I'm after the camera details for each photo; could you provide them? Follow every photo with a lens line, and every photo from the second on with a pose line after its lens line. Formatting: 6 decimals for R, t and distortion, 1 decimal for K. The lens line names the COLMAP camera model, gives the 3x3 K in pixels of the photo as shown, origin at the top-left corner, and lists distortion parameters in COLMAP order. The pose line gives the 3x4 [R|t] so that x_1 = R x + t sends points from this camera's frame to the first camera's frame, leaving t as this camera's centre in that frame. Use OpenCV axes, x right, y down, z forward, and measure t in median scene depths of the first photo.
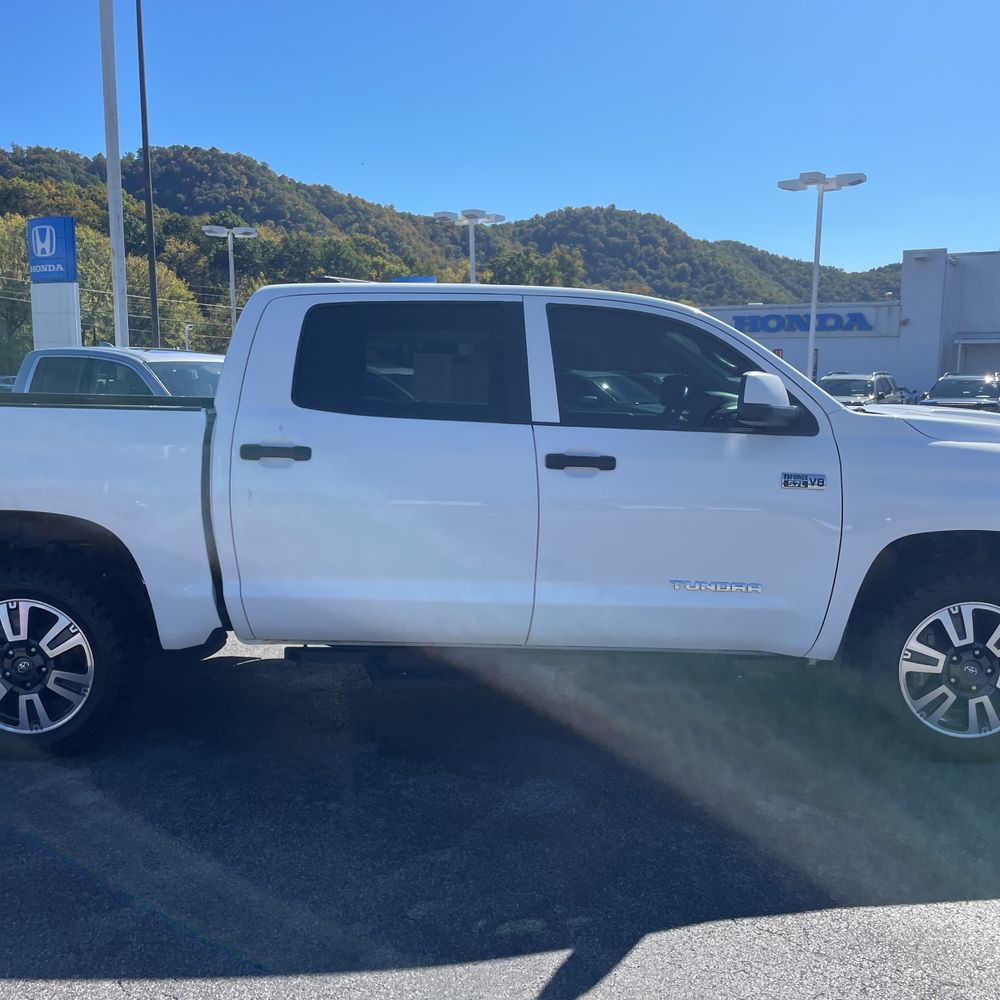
lens RADIAL K [[1020.1, 0, 508.6], [0, 1020.1, 506.0], [0, 0, 1]] dist [0.040373, 0.000000]
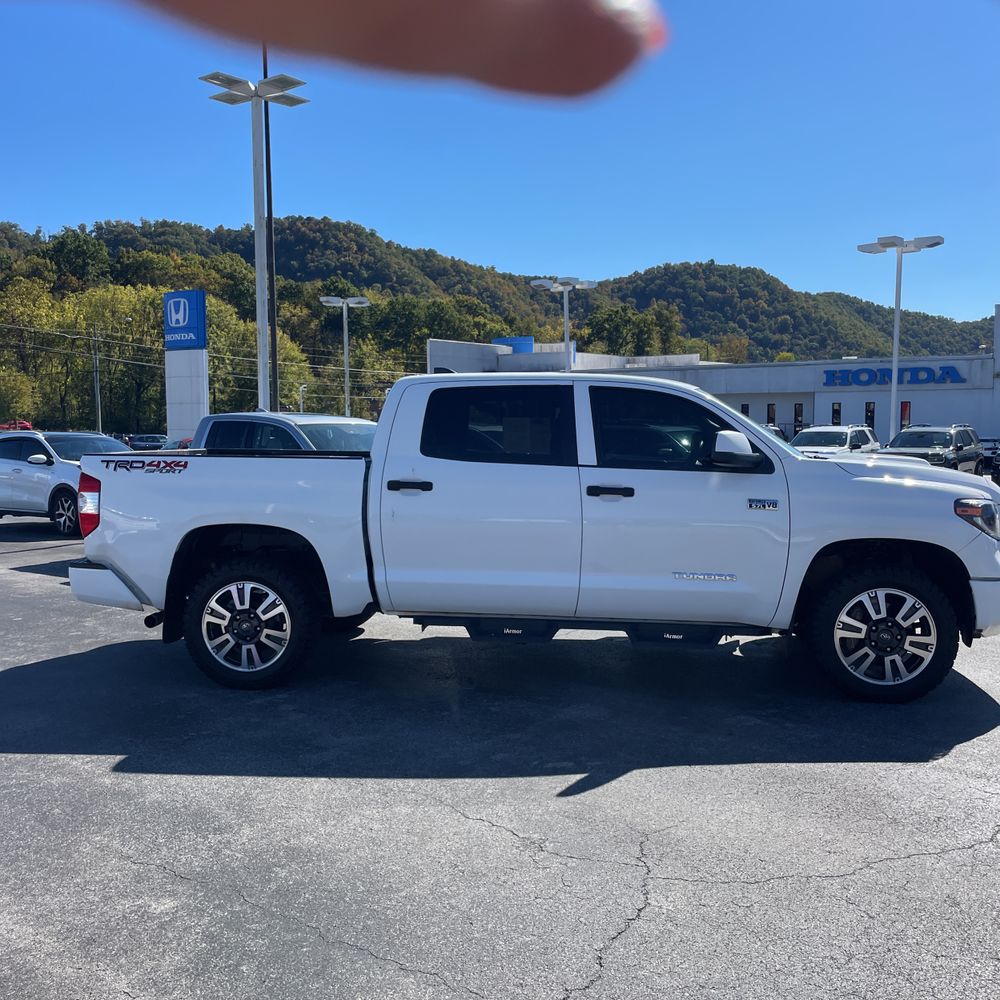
lens RADIAL K [[1020.1, 0, 502.9], [0, 1020.1, 490.9], [0, 0, 1]] dist [0.040373, 0.000000]
pose [[0.994750, -0.001752, -0.102322, 0.059094], [-0.005148, 0.997731, -0.067130, 0.050510], [0.102208, 0.067304, 0.992484, -0.441105]]
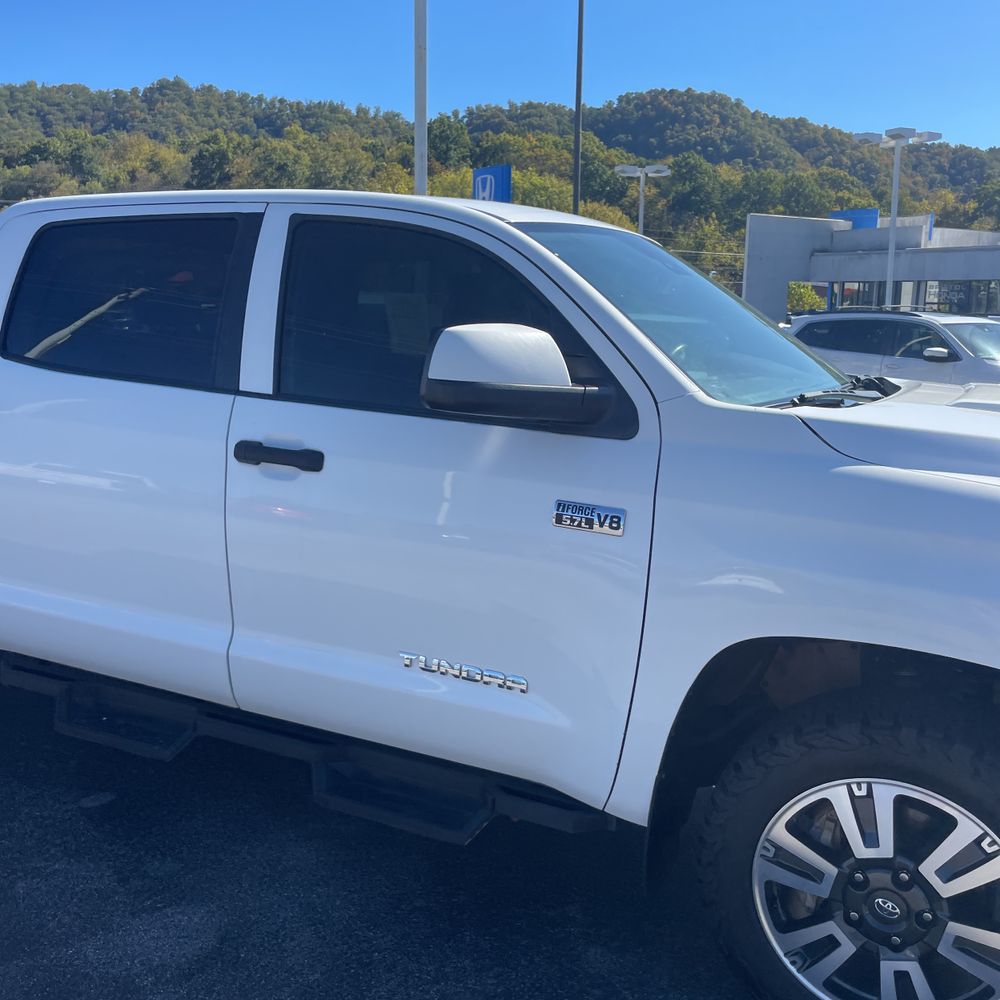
lens RADIAL K [[1020.1, 0, 490.2], [0, 1020.1, 504.1], [0, 0, 1]] dist [0.040373, 0.000000]
pose [[0.900234, 0.091524, -0.425678, 0.425621], [-0.069181, 0.995305, 0.067693, -0.058806], [0.429875, -0.031491, 0.902339, 0.404641]]
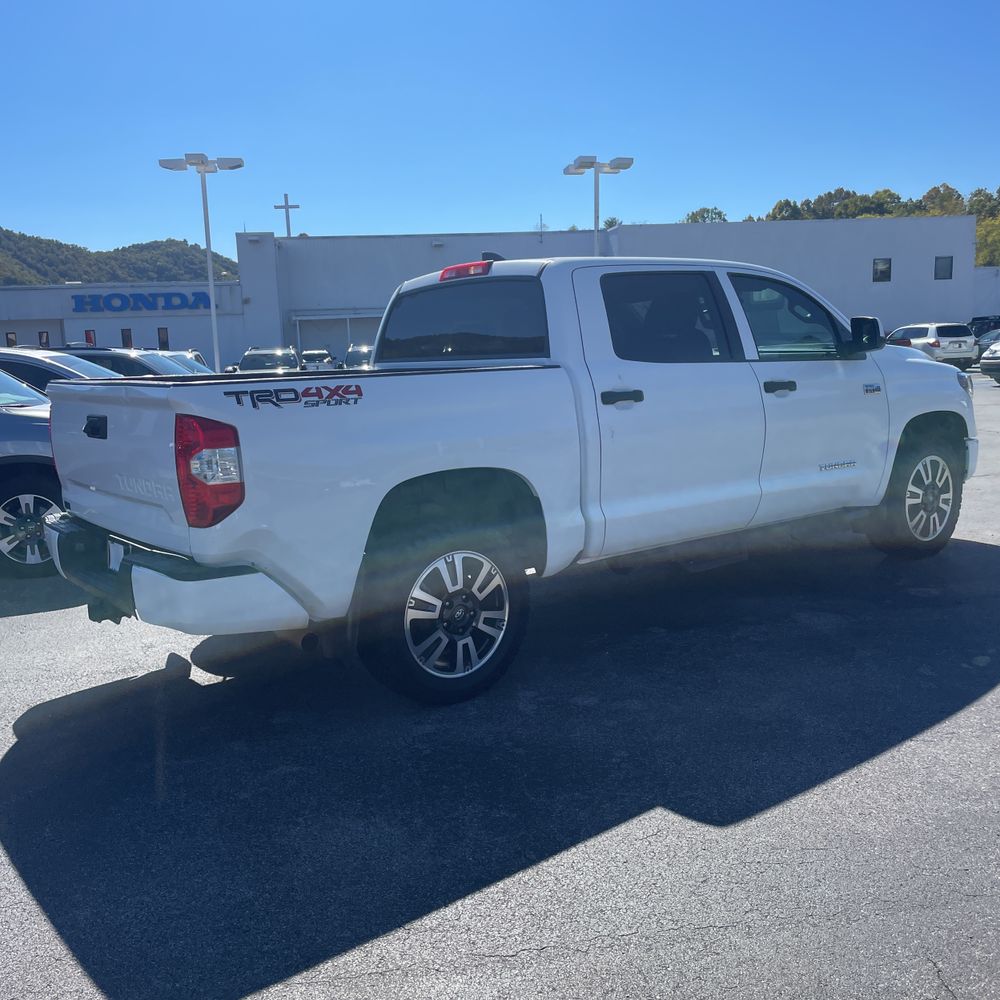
lens RADIAL K [[1020.1, 0, 482.0], [0, 1020.1, 509.5], [0, 0, 1]] dist [0.040373, 0.000000]
pose [[0.784936, -0.140575, 0.603419, -0.990690], [0.127342, 0.989732, 0.064923, -0.017350], [-0.606349, 0.025880, 0.794777, 0.121322]]
